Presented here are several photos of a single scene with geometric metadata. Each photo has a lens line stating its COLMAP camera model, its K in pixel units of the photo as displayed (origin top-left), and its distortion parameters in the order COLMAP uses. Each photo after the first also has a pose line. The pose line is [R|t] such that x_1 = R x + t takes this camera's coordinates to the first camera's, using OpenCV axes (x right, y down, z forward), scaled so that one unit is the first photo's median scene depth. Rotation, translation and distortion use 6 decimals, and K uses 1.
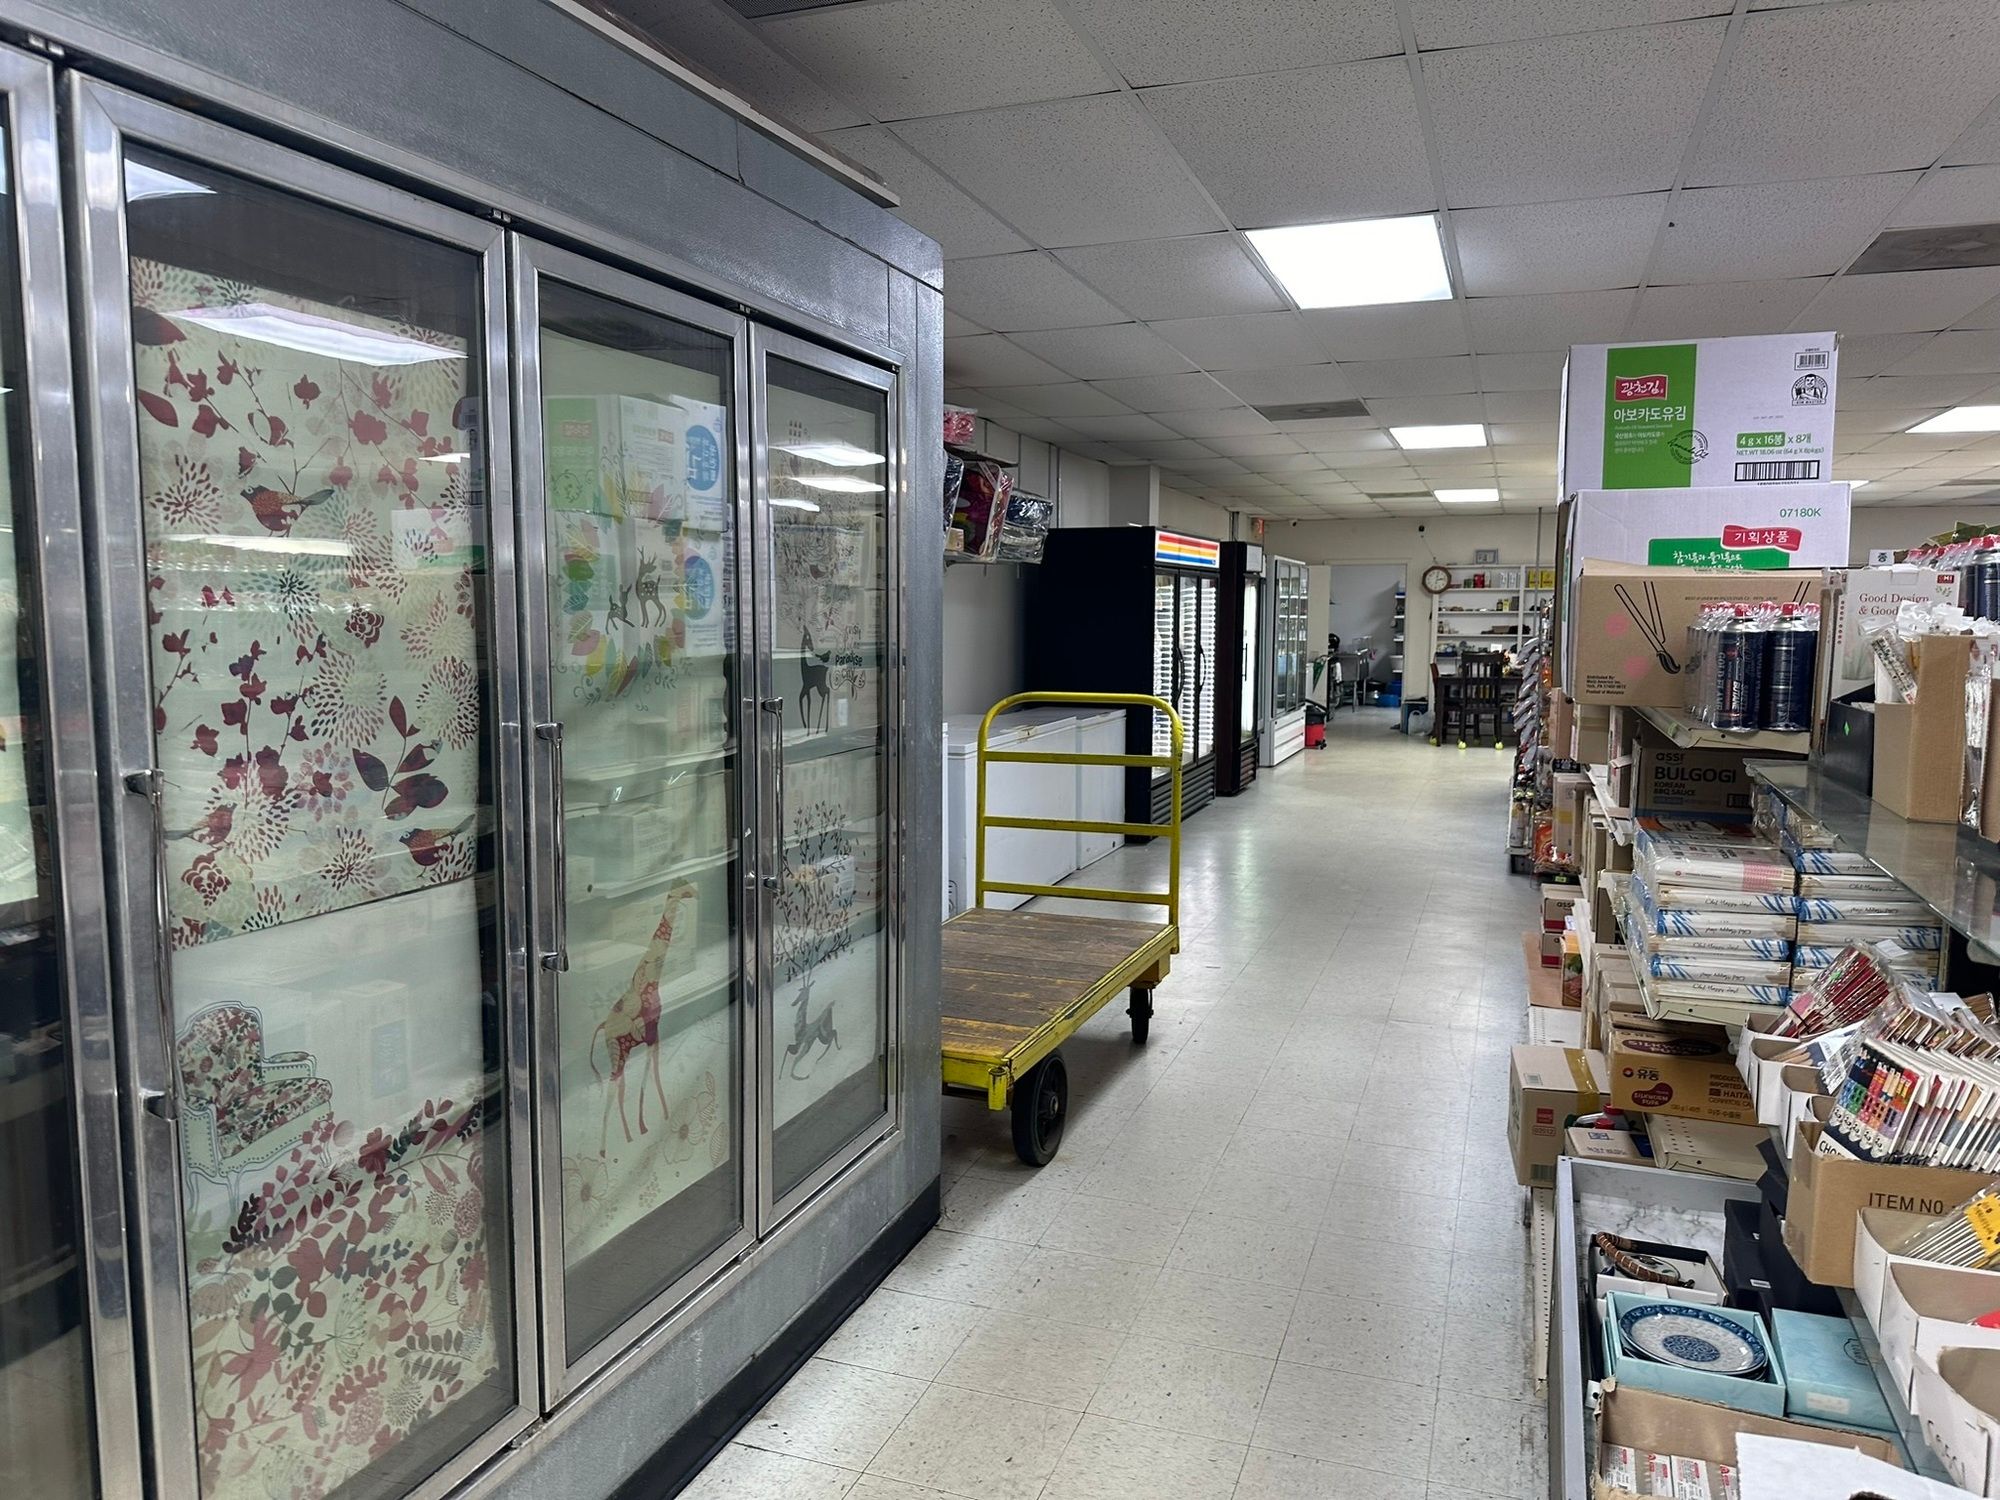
lens RADIAL K [[1405.0, 0, 1000.0], [0, 1405.0, 750.0], [0, 0, 1]] dist [0.056586, -0.000725]
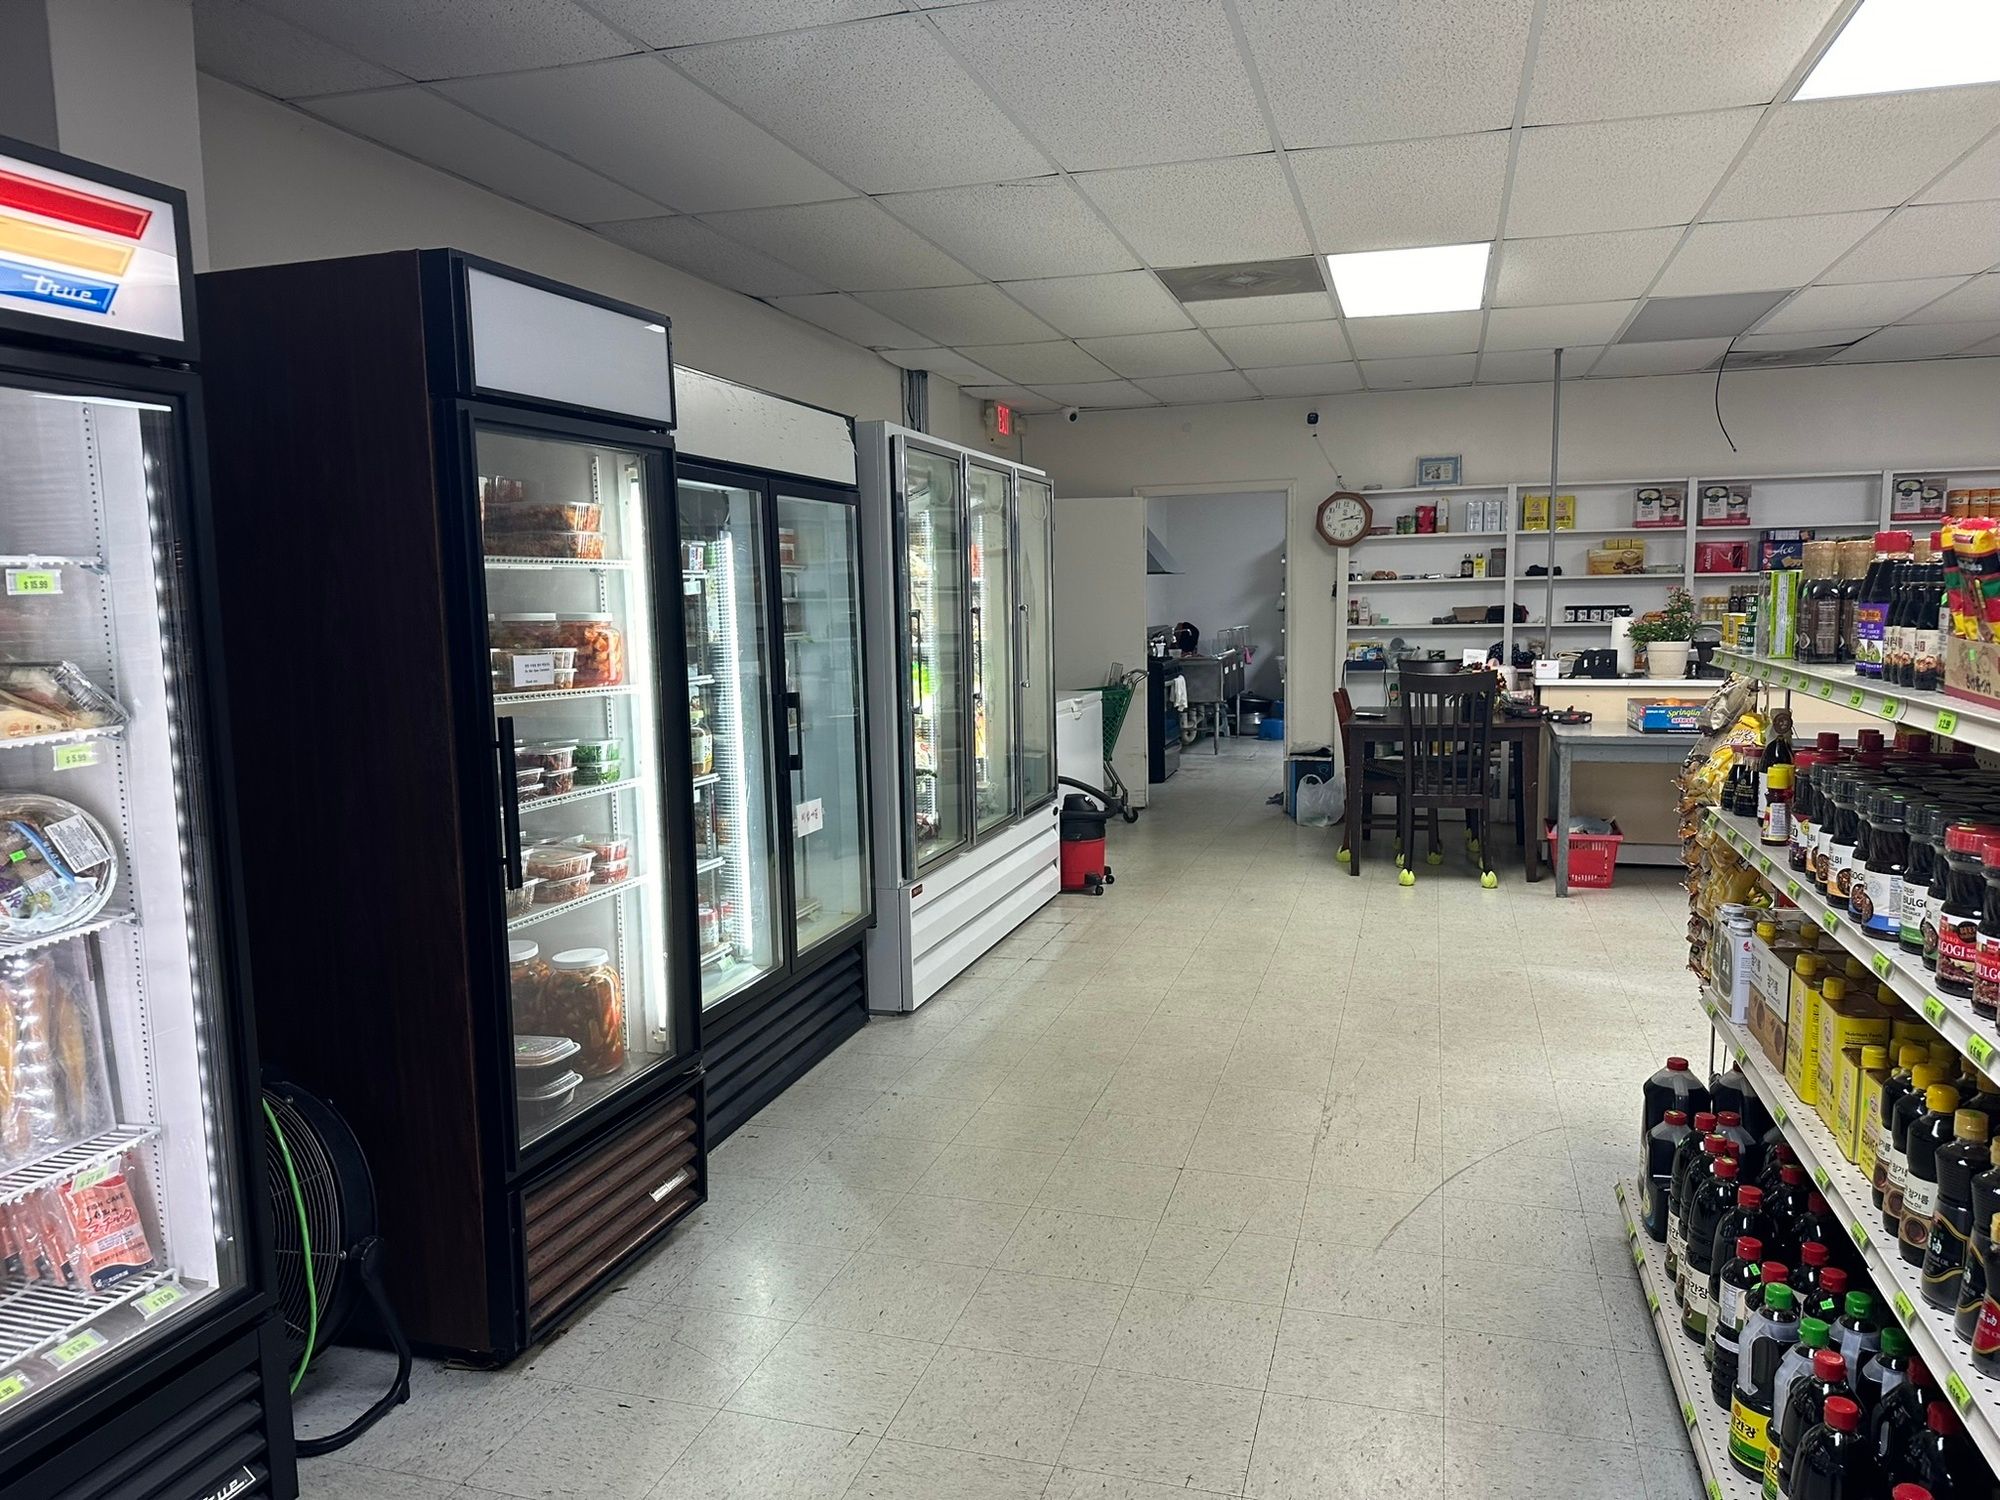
lens RADIAL K [[1405.0, 0, 1000.0], [0, 1405.0, 750.0], [0, 0, 1]] dist [0.056586, -0.000725]
pose [[0.998312, -0.027308, 0.051250, 0.158232], [0.026722, 0.999570, 0.012096, -0.047123], [-0.051558, -0.010706, 0.998613, 0.501930]]
